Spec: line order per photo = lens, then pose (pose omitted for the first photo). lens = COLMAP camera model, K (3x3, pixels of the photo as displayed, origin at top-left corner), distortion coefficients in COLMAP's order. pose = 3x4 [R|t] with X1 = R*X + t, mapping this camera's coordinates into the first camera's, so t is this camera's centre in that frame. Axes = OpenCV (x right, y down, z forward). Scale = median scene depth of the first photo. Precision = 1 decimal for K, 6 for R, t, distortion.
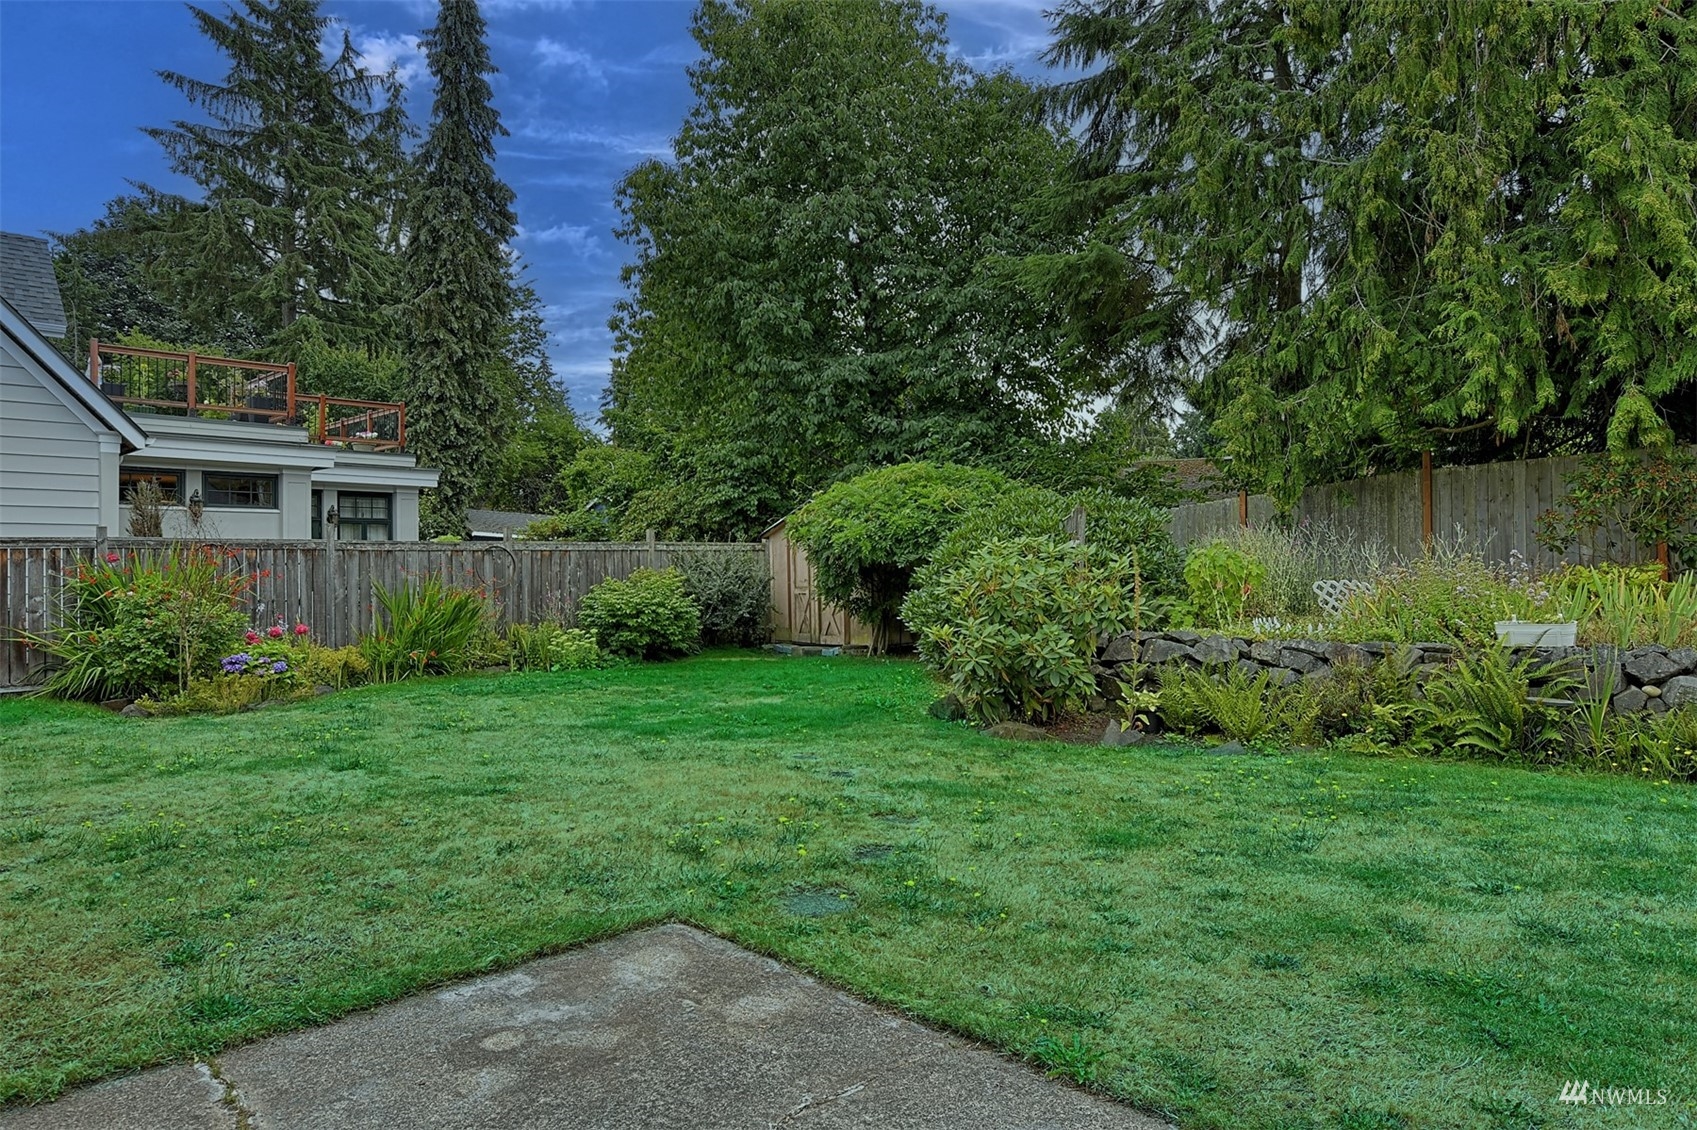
lens RADIAL K [[1088.8, 0, 848.2], [0, 1088.8, 564.2], [0, 0, 1]] dist [-0.000930, -0.000294]
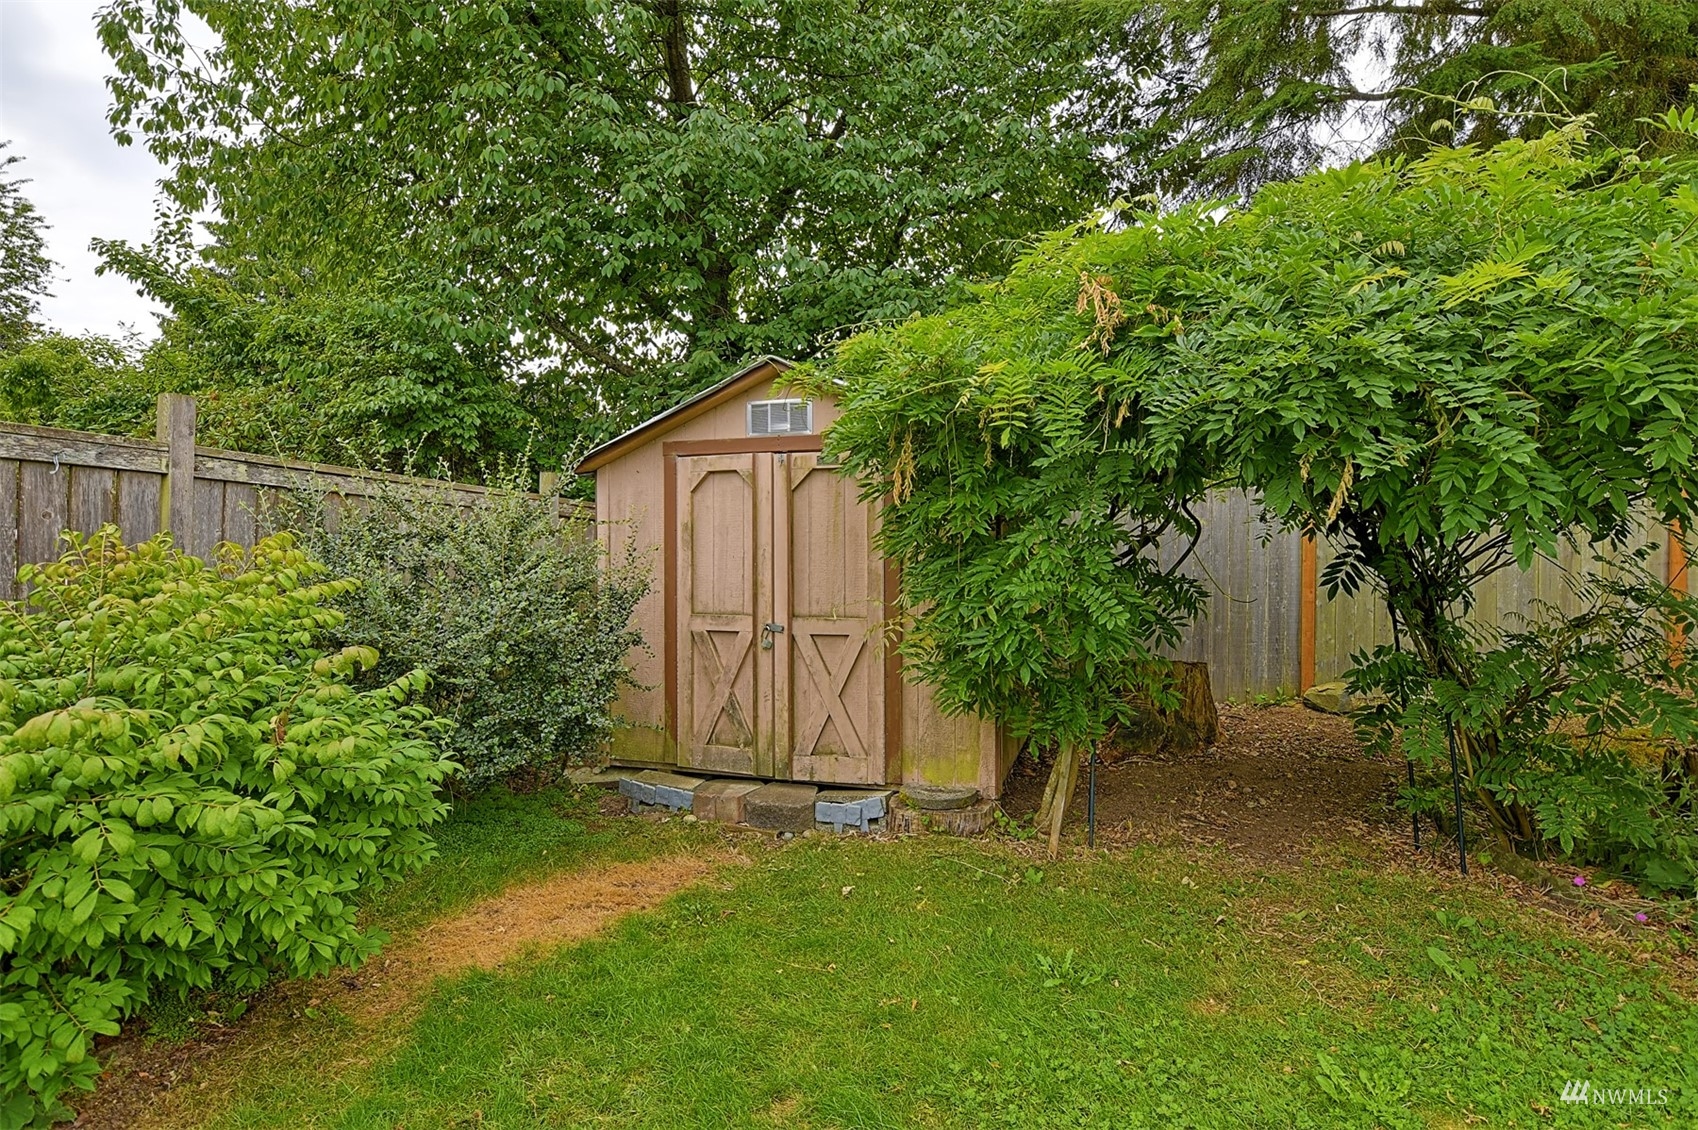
lens RADIAL K [[826.1, 0, 847.7], [0, 826.1, 567.8], [0, 0, 1]] dist [-0.009563, -0.007421]
pose [[0.885450, 0.014962, 0.464494, -0.130929], [-0.011391, 0.999880, -0.010494, 0.009172], [-0.464595, 0.004001, 0.885514, 0.757833]]
